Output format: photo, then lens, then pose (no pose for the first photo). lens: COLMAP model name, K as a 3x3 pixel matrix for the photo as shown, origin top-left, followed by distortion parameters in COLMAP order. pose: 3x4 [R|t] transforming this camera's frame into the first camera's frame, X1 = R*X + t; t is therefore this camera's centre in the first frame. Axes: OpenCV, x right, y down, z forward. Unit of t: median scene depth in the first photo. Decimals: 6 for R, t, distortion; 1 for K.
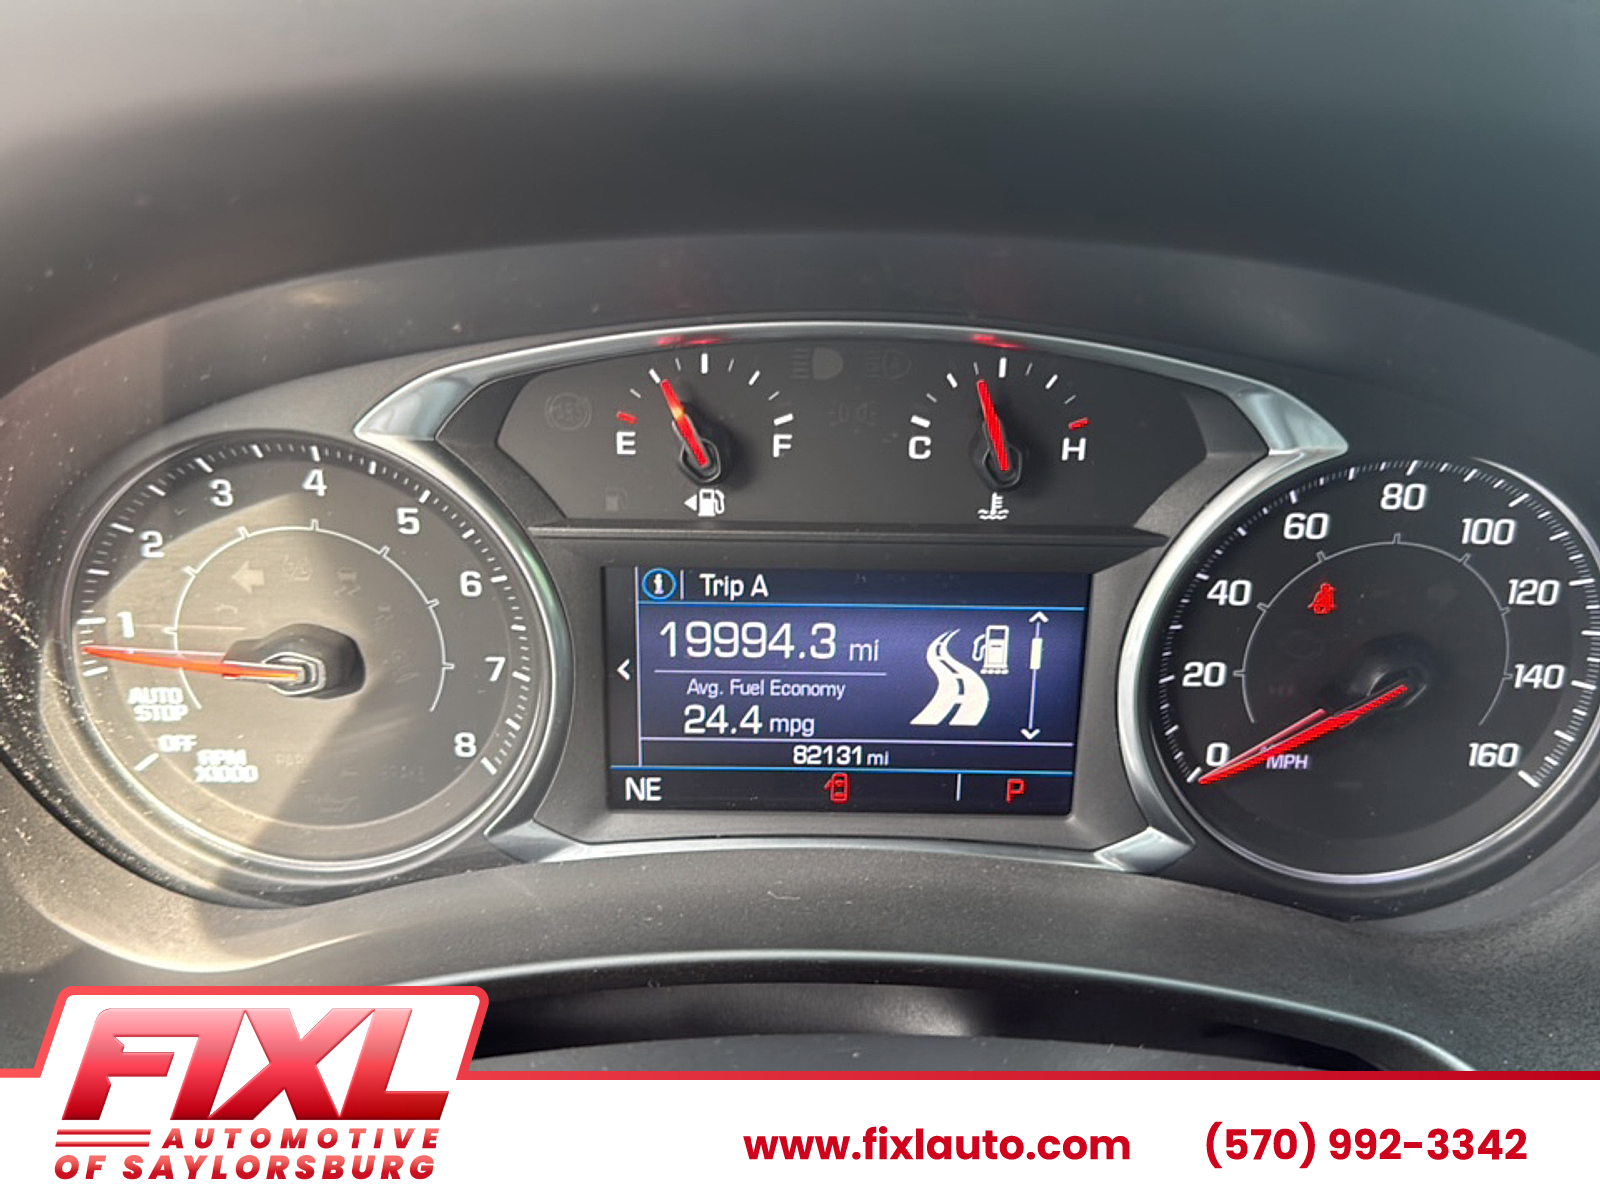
lens RADIAL K [[1503.8, 0, 800.0], [0, 1503.8, 600.0], [0, 0, 1]] dist [0.145231, -0.406412]
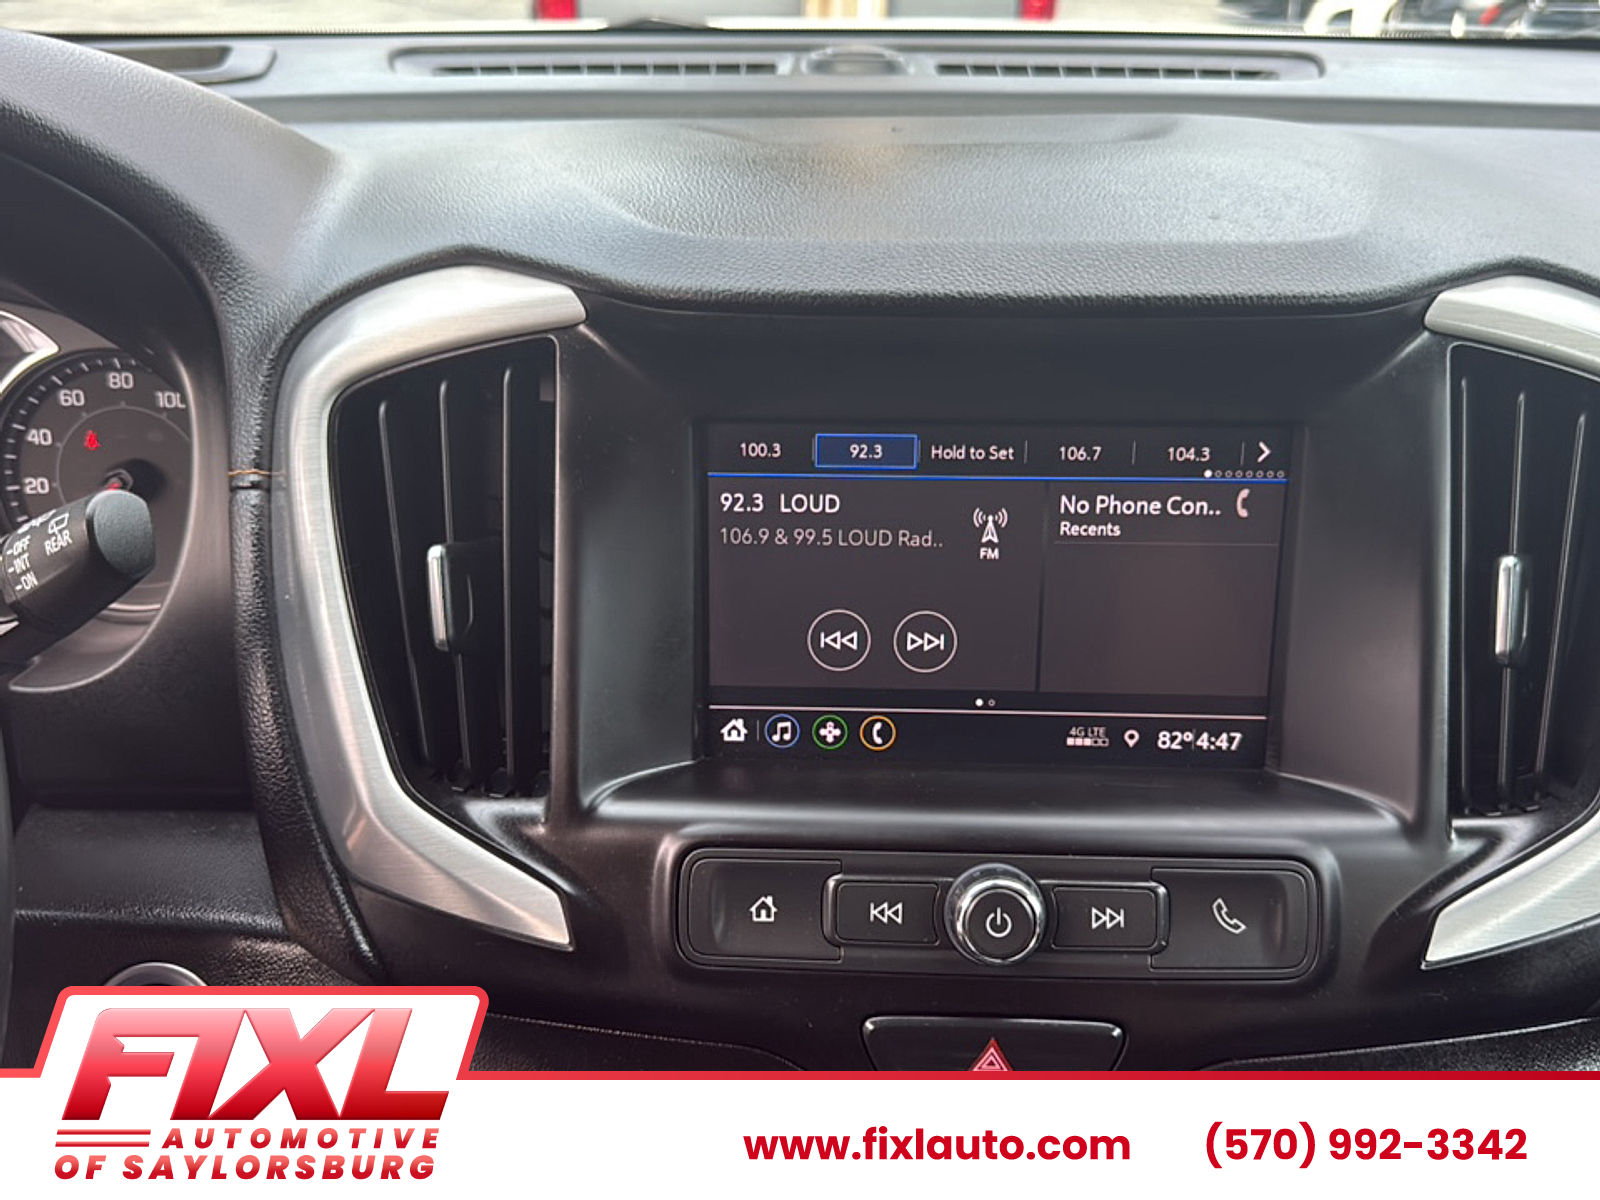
lens RADIAL K [[1454.2, 0, 818.2], [0, 1454.2, 598.7], [0, 0, 1]] dist [0.151927, -0.354738]
pose [[0.999917, -0.008911, 0.009330, 1.184401], [0.009684, 0.996209, -0.086450, 0.345341], [-0.008525, 0.086533, 0.996212, -0.731820]]
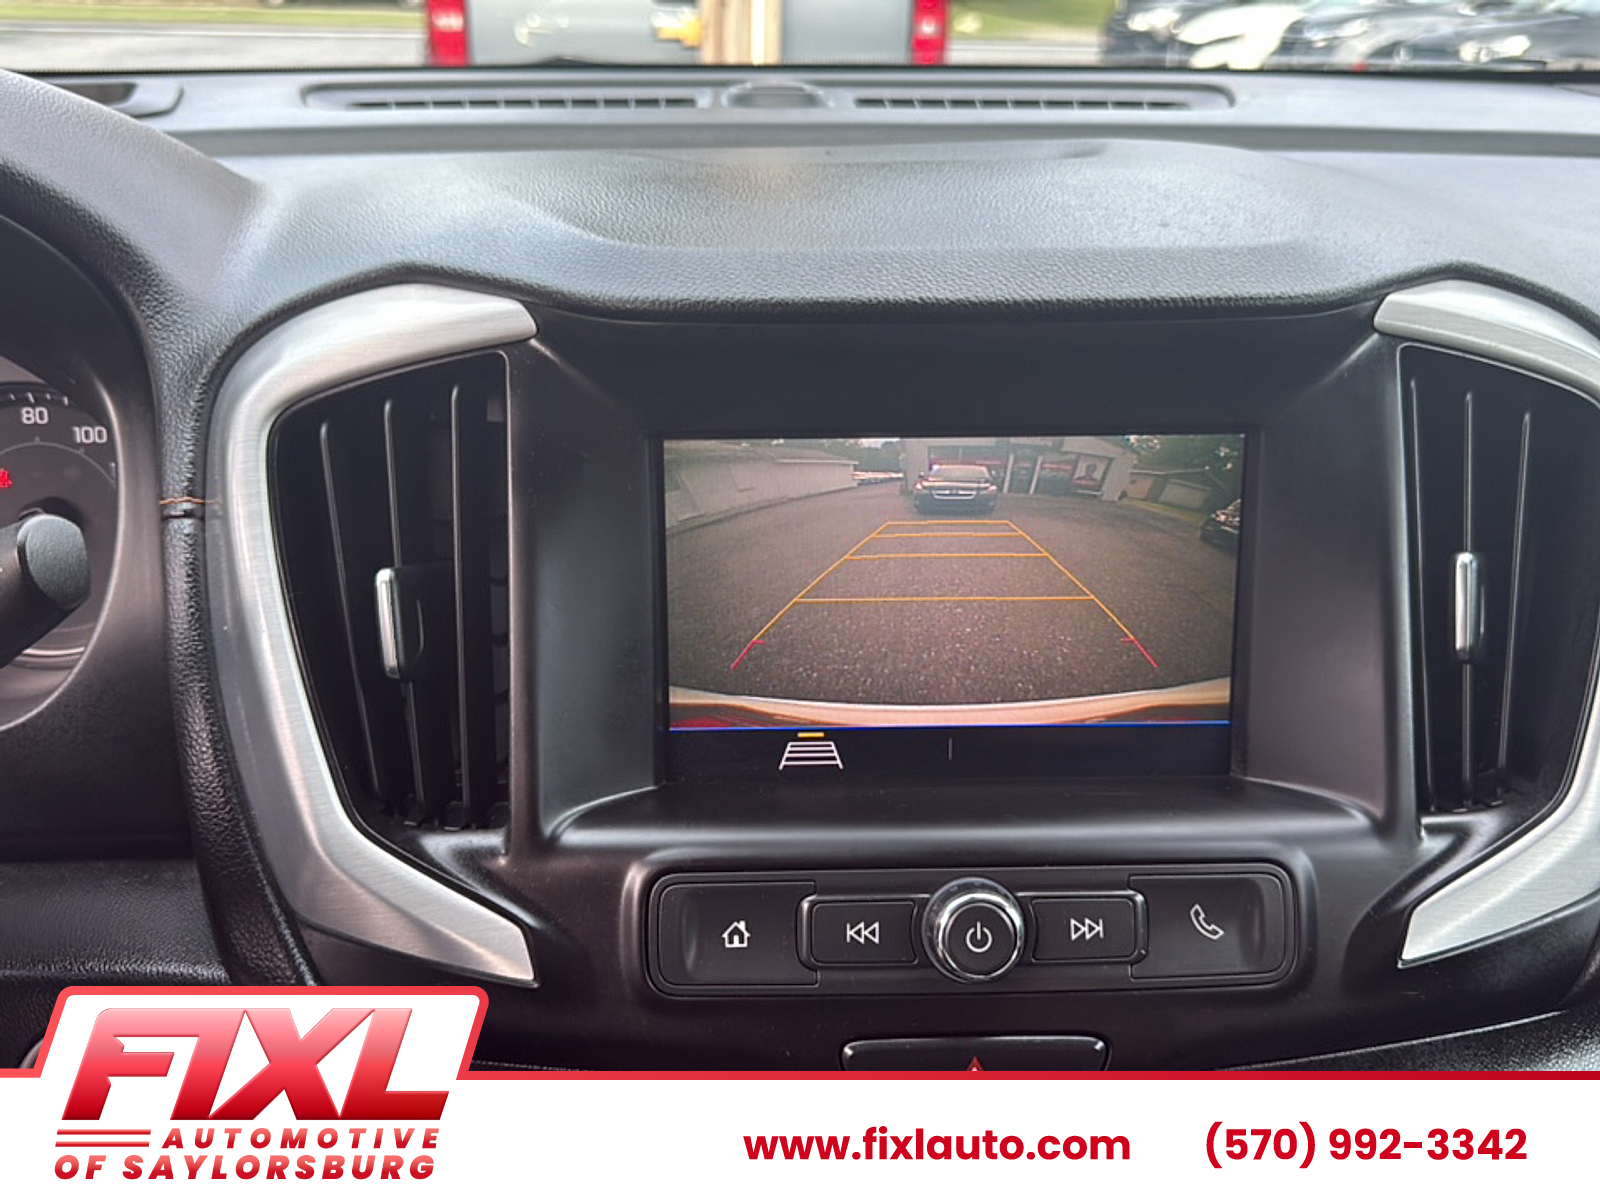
lens RADIAL K [[1454.2, 0, 818.2], [0, 1454.2, 598.7], [0, 0, 1]] dist [0.151927, -0.354738]
pose [[0.996762, -0.035190, 0.072305, 1.136281], [0.043505, 0.992197, -0.116845, 0.370028], [-0.067629, 0.119612, 0.990515, -0.702380]]
